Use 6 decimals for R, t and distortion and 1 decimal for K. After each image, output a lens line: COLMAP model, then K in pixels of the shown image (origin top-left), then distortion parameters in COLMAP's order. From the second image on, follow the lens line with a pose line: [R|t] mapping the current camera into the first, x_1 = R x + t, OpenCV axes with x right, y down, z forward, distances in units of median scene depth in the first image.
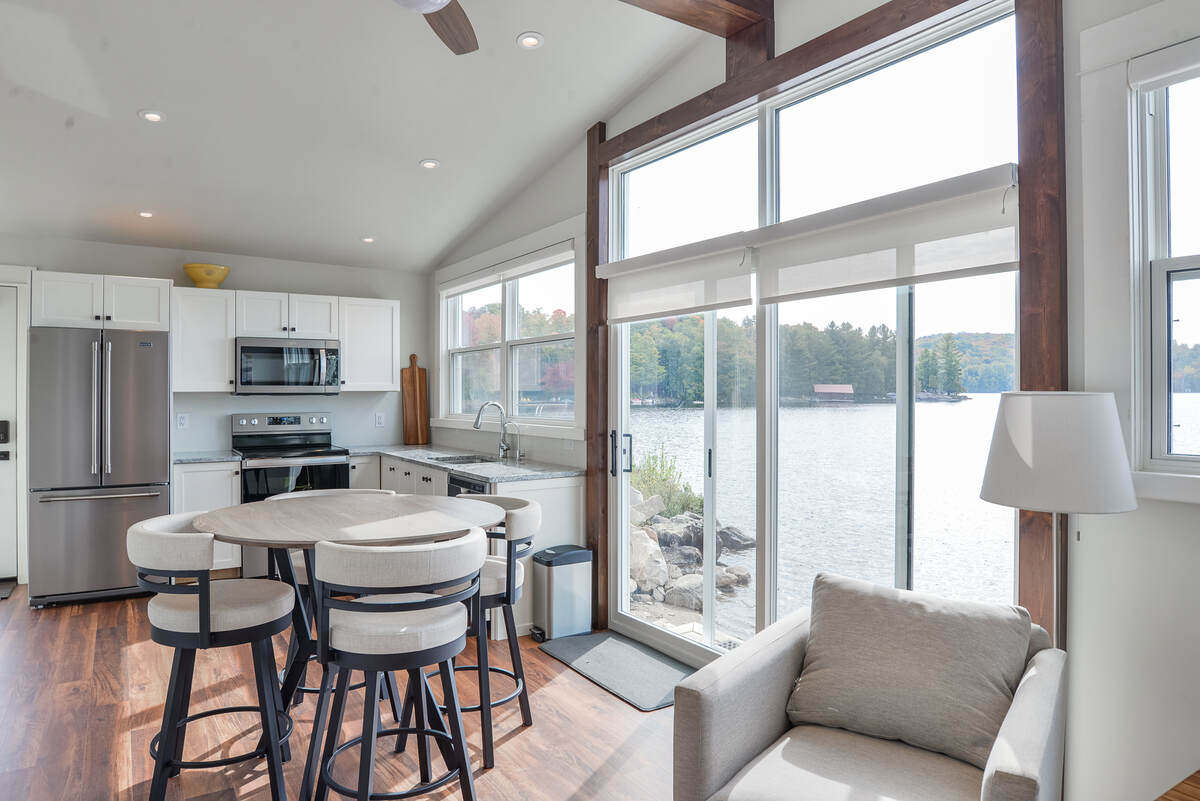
lens RADIAL K [[781.6, 0, 600.0], [0, 781.6, 400.5], [0, 0, 1]] dist [-0.064235, 0.075736]
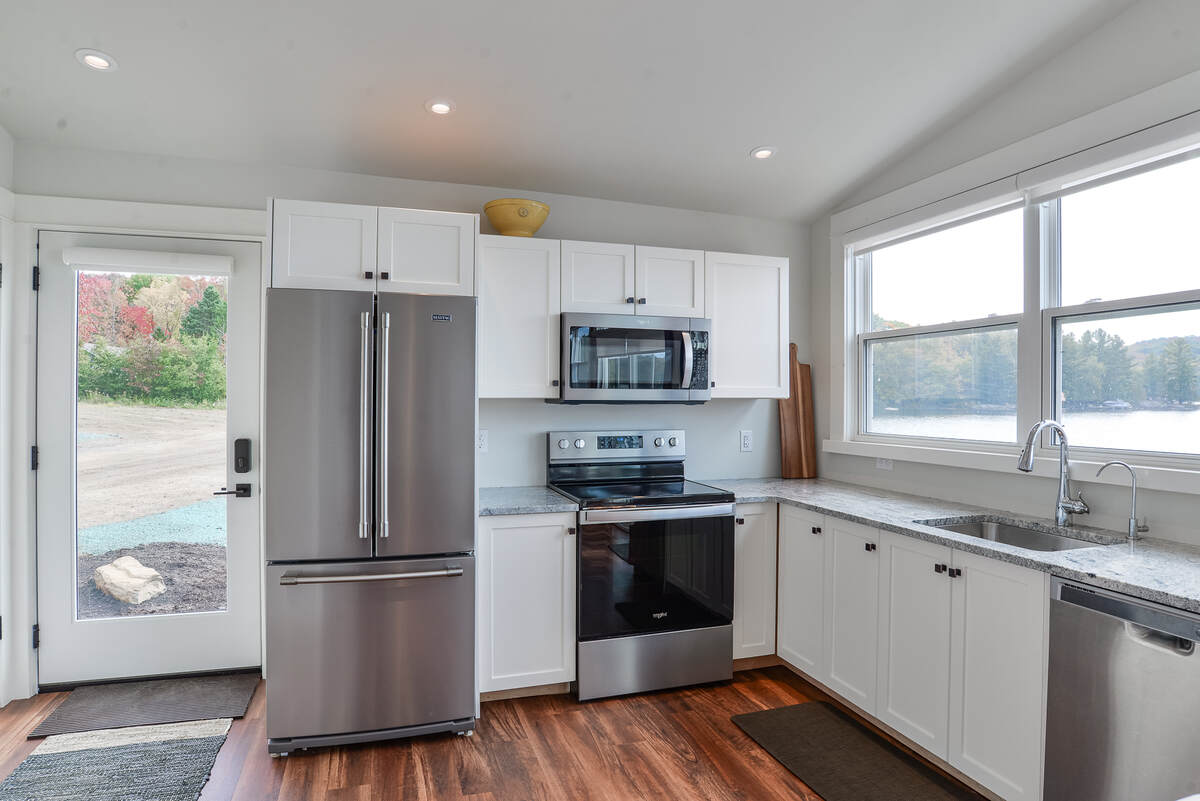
lens RADIAL K [[642.7, 0, 596.0], [0, 642.7, 409.5], [0, 0, 1]] dist [0.000881, 0.000006]
pose [[0.975633, 0.009926, -0.219183, -0.318090], [-0.008090, 0.999924, 0.009271, -0.006893], [0.219258, -0.007272, 0.975640, 0.474726]]
